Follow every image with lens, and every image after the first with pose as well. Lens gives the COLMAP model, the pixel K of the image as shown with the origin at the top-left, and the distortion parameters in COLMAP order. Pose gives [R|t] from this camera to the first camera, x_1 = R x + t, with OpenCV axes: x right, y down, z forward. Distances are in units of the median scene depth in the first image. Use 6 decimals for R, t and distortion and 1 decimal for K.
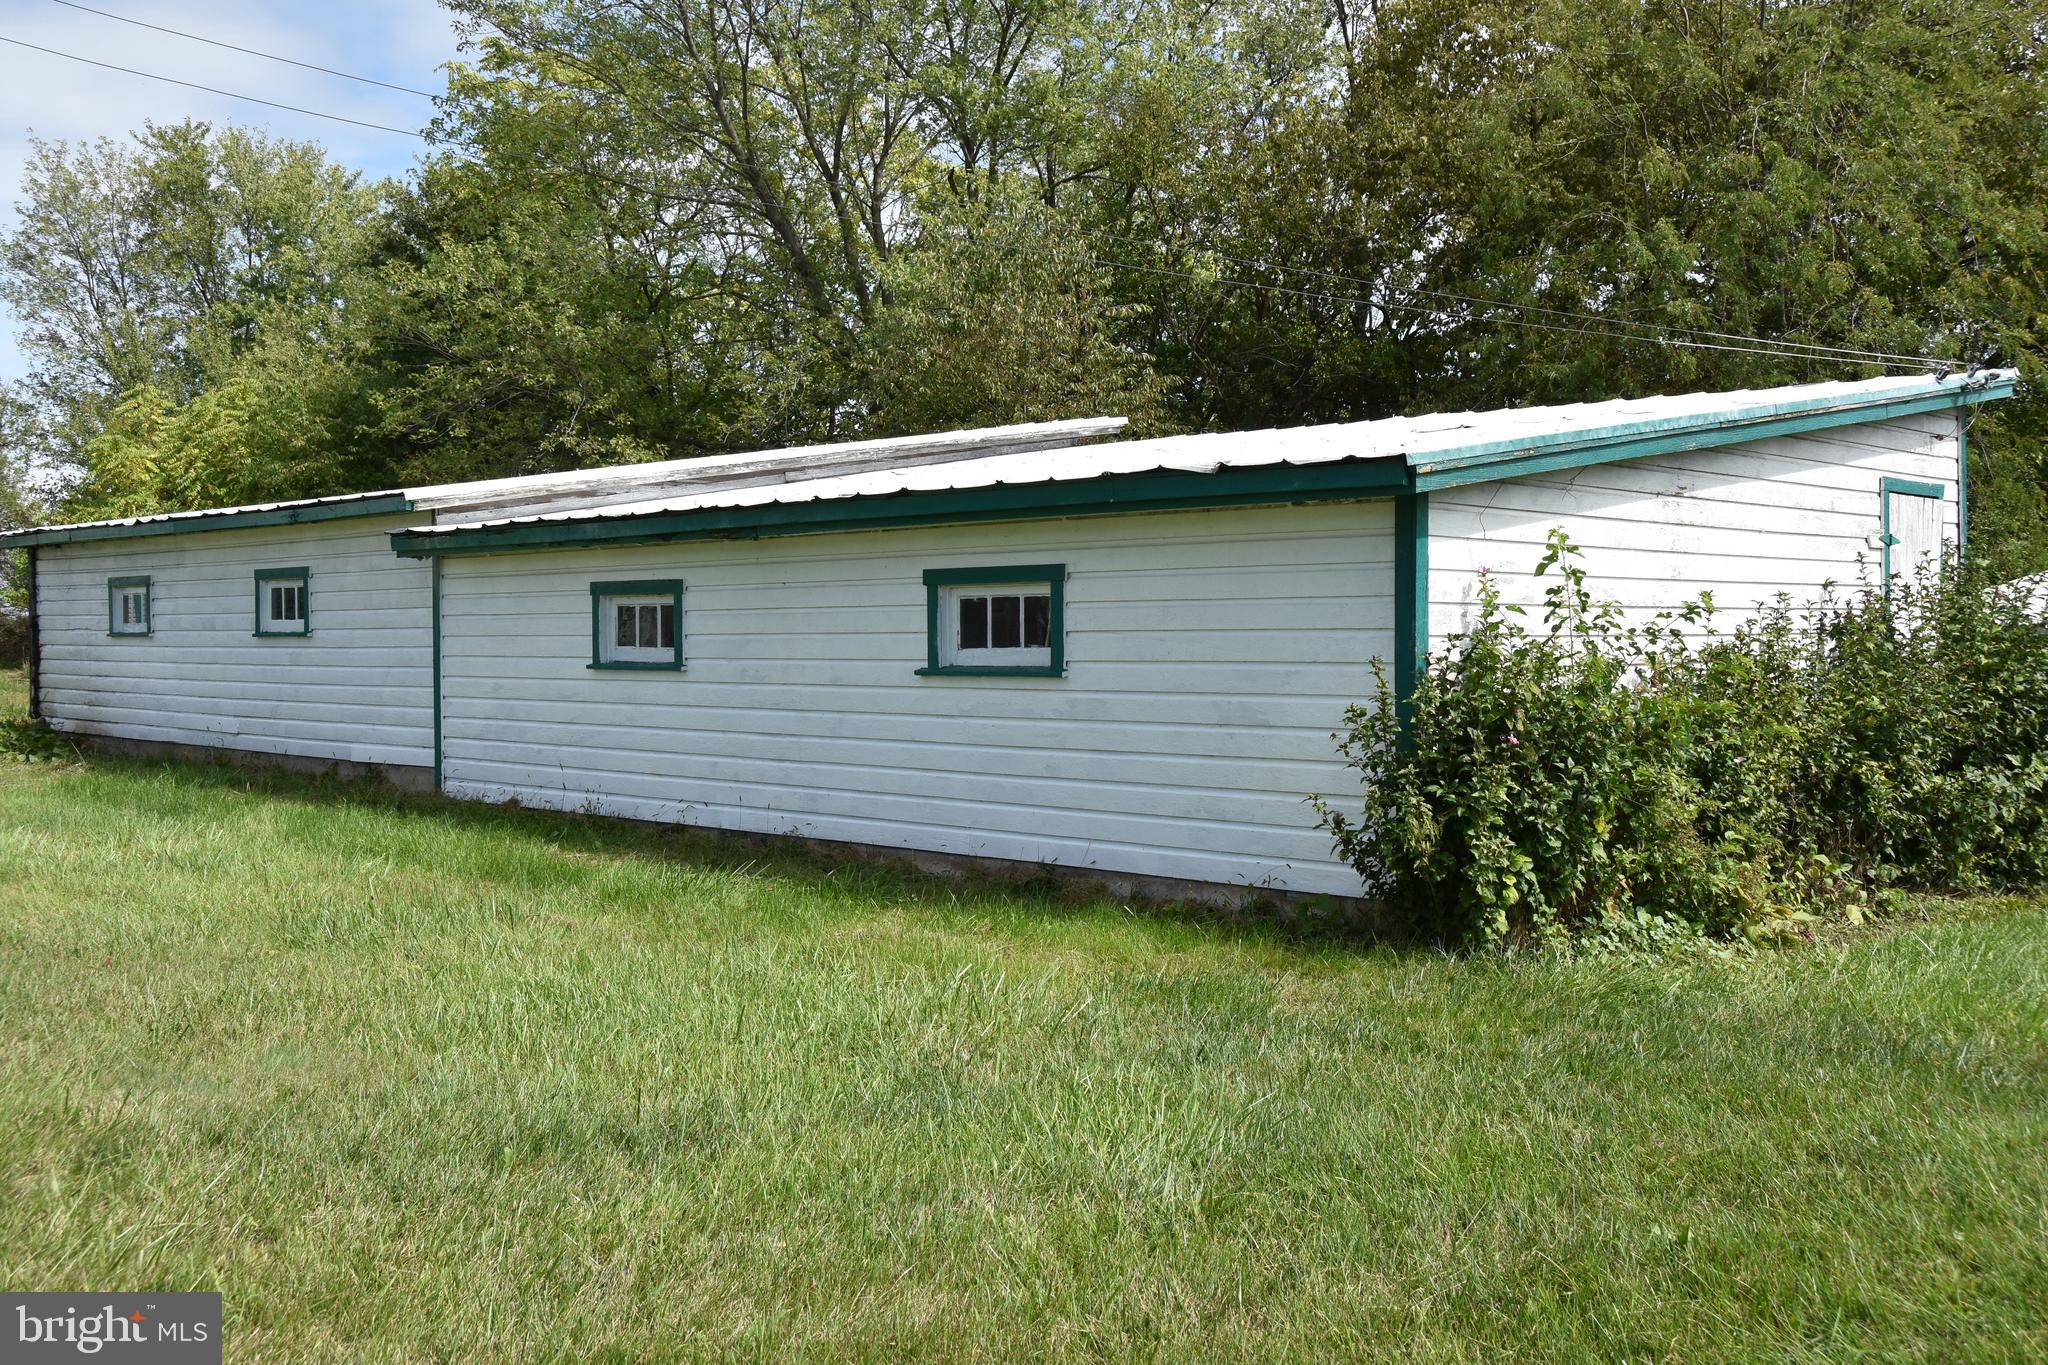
lens RADIAL K [[1973.3, 0, 1024.0], [0, 1973.3, 682.5], [0, 0, 1]] dist [-0.060204, 0.017687]
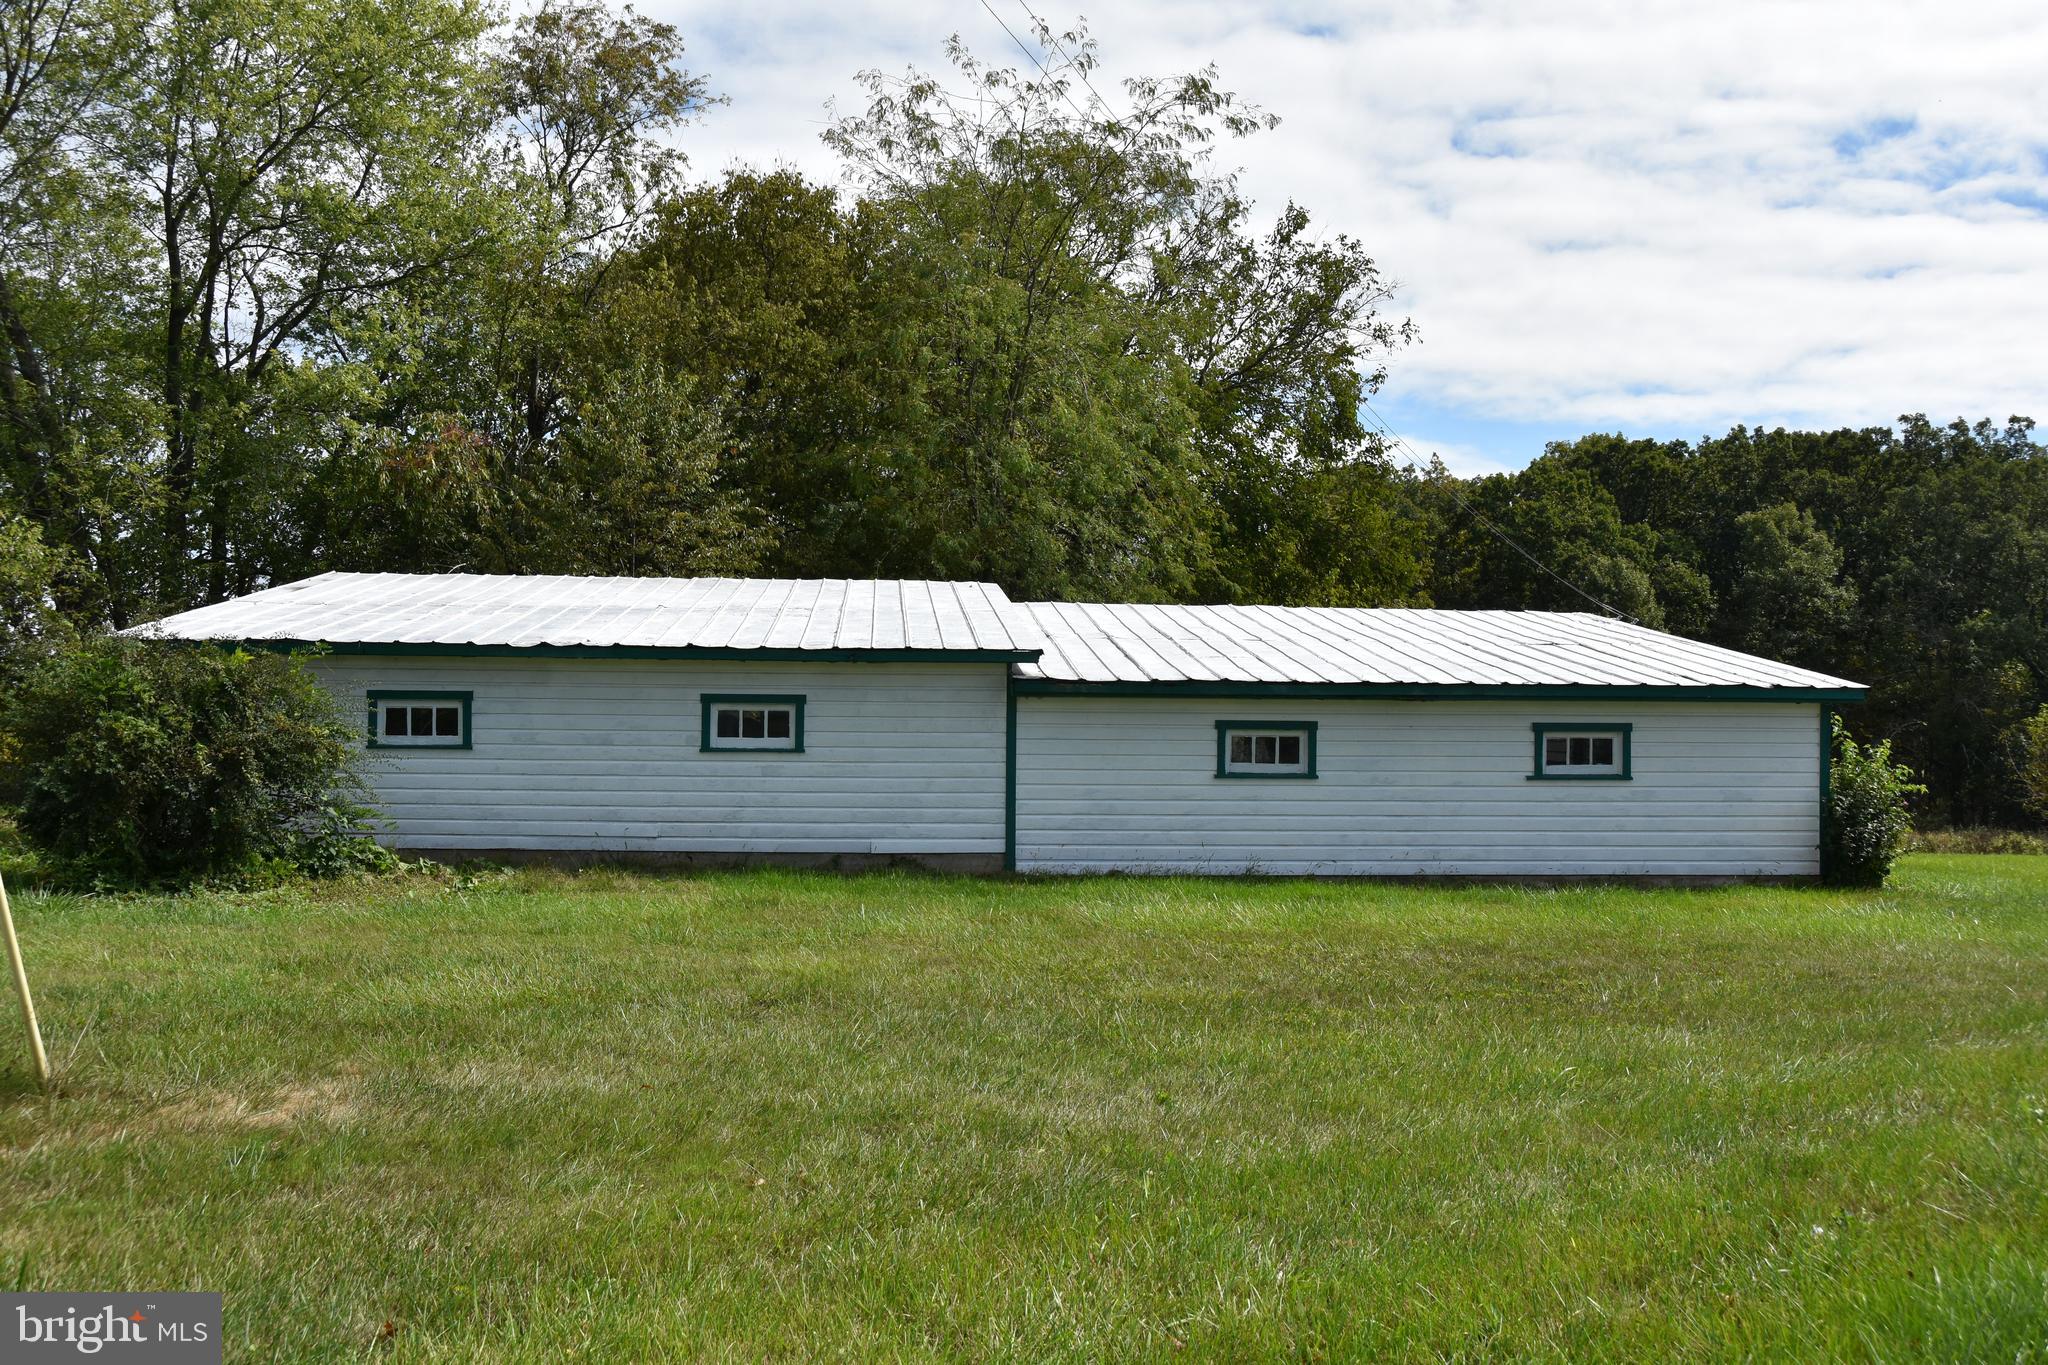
lens RADIAL K [[1973.3, 0, 1024.0], [0, 1973.3, 682.5], [0, 0, 1]] dist [-0.060204, 0.017687]
pose [[0.664439, 0.013925, 0.747212, -1.305619], [0.006994, 0.999667, -0.024849, -0.039325], [-0.747309, 0.021736, 0.664121, 0.096625]]
